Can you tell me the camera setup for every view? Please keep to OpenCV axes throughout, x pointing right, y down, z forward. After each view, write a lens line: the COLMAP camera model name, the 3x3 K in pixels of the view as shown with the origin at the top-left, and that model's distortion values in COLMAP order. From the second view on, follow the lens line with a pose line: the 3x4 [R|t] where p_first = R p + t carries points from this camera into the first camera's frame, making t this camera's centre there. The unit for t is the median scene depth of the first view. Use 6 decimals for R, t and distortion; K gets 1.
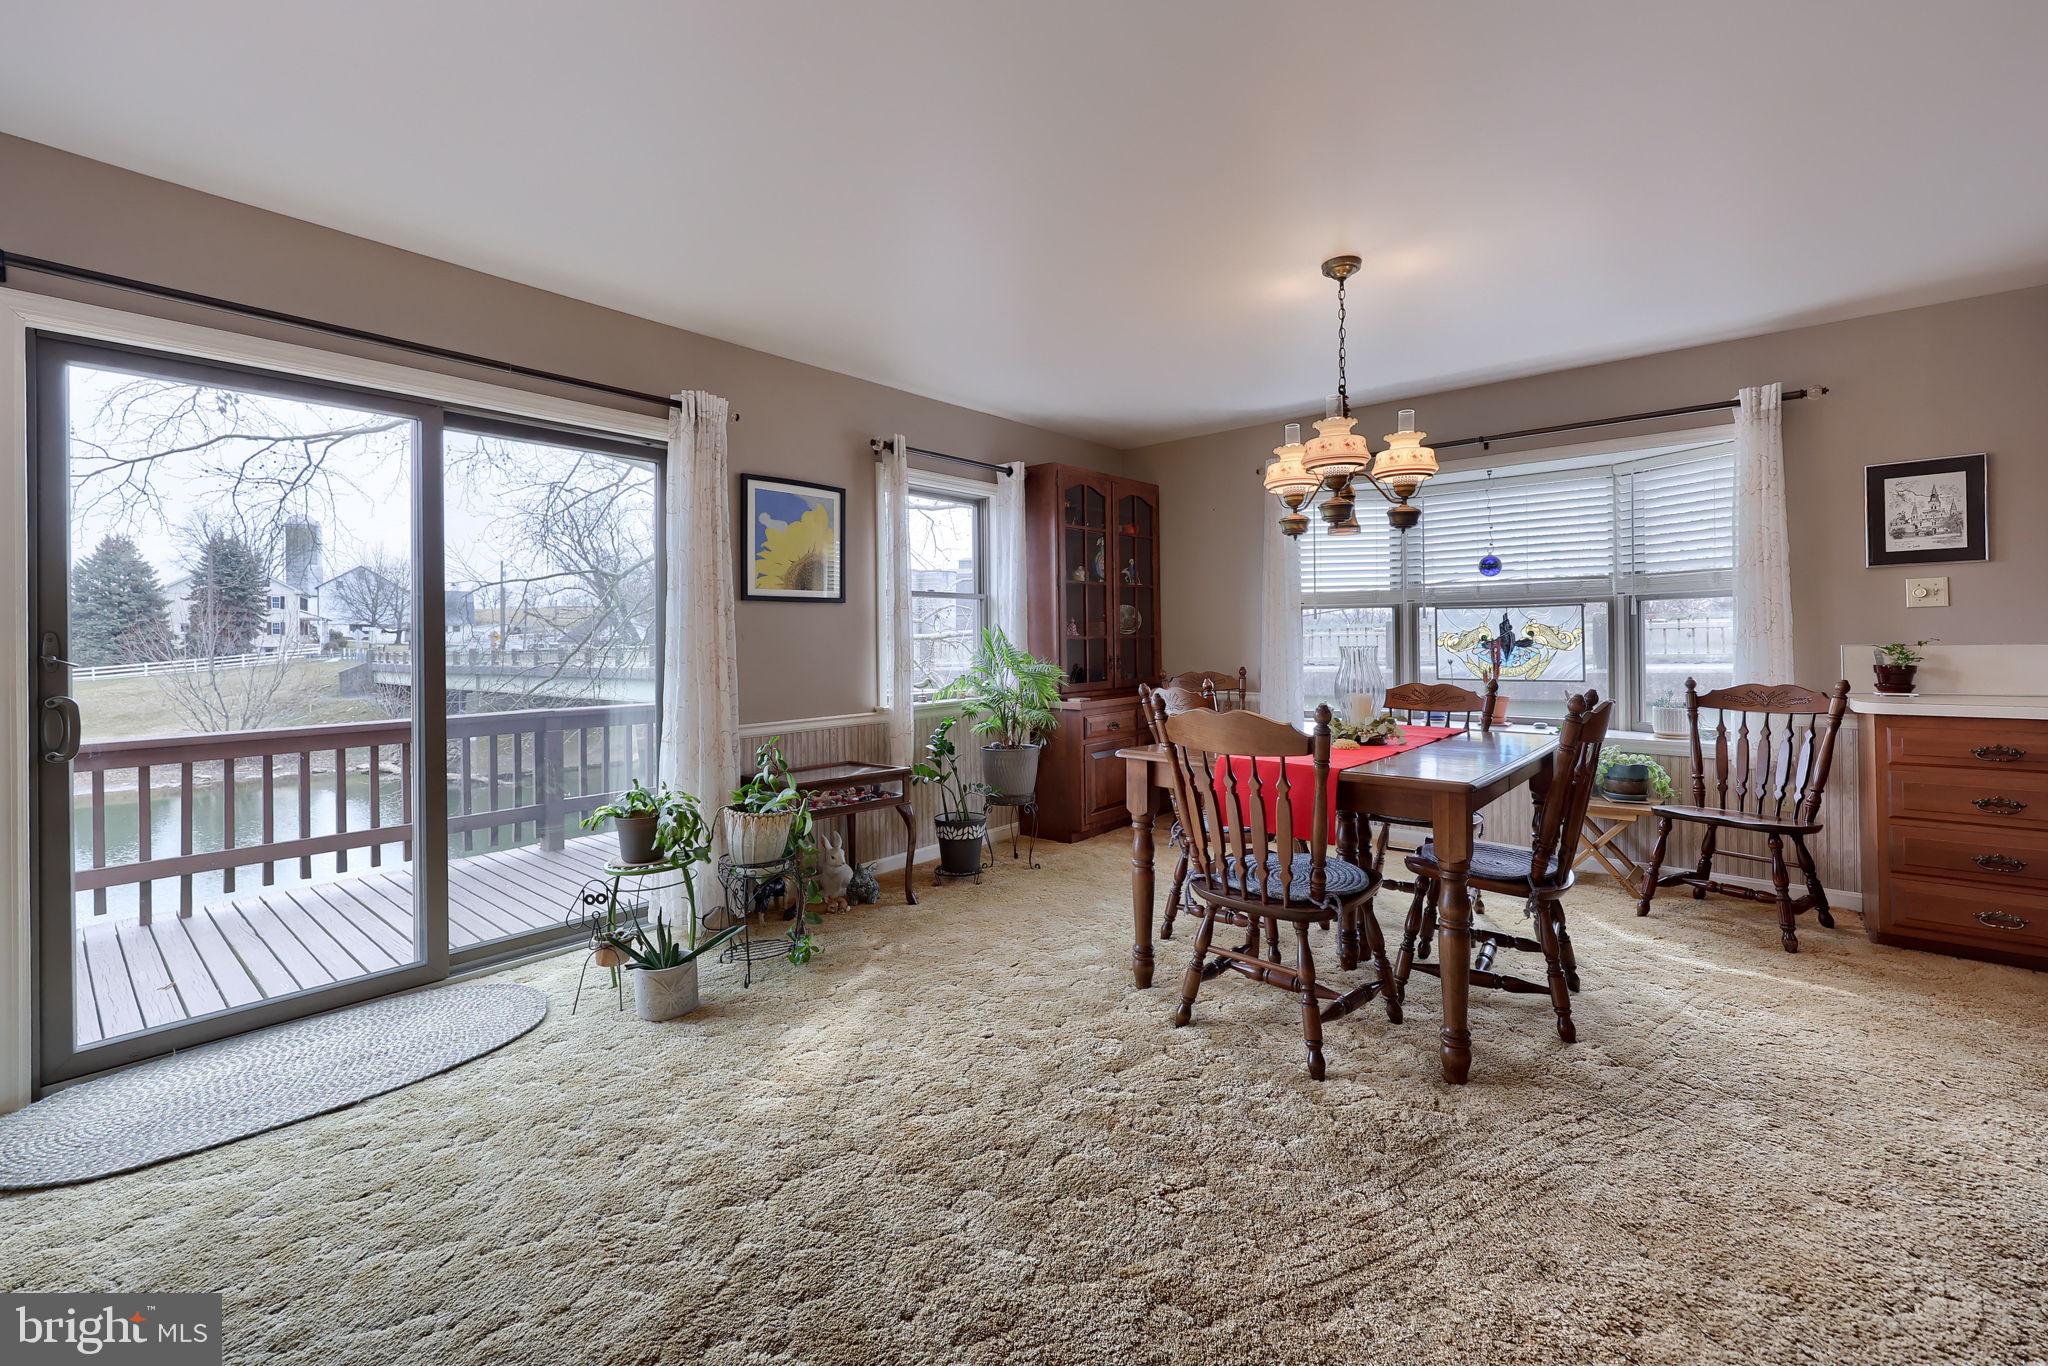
lens RADIAL K [[825.6, 0, 1029.7], [0, 825.6, 645.7], [0, 0, 1]] dist [0.000653, -0.000015]
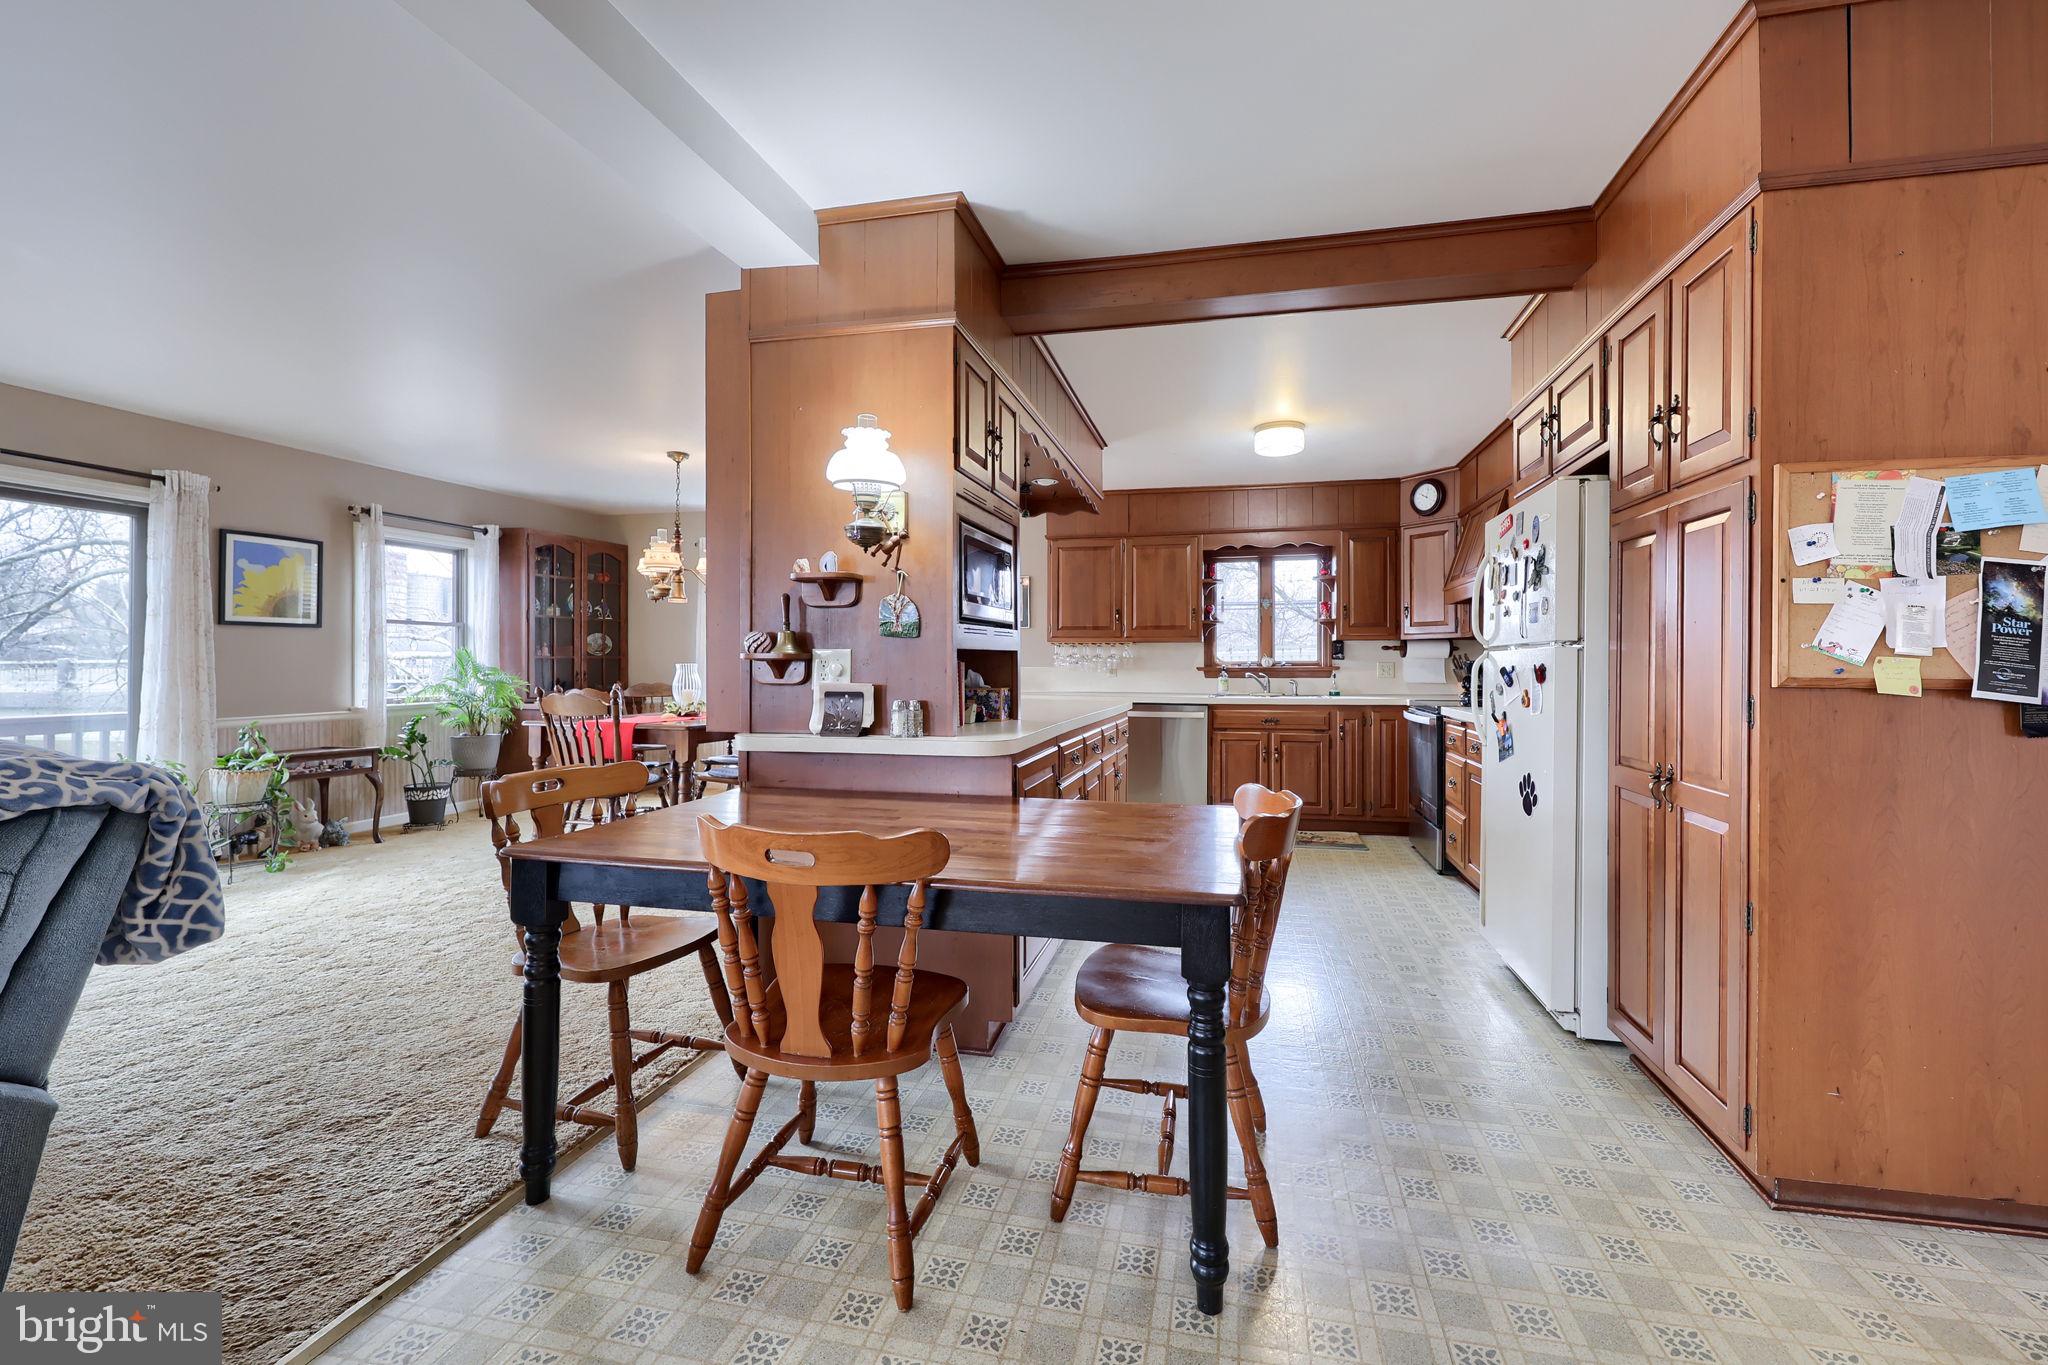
lens RADIAL K [[853.1, 0, 1081.8], [0, 853.1, 665.7], [0, 0, 1]] dist [0.000714, -0.000419]
pose [[0.875732, 0.012329, 0.482640, 0.187537], [-0.009183, 0.999918, -0.008879, 0.009822], [-0.482710, 0.003344, 0.875774, -0.798316]]
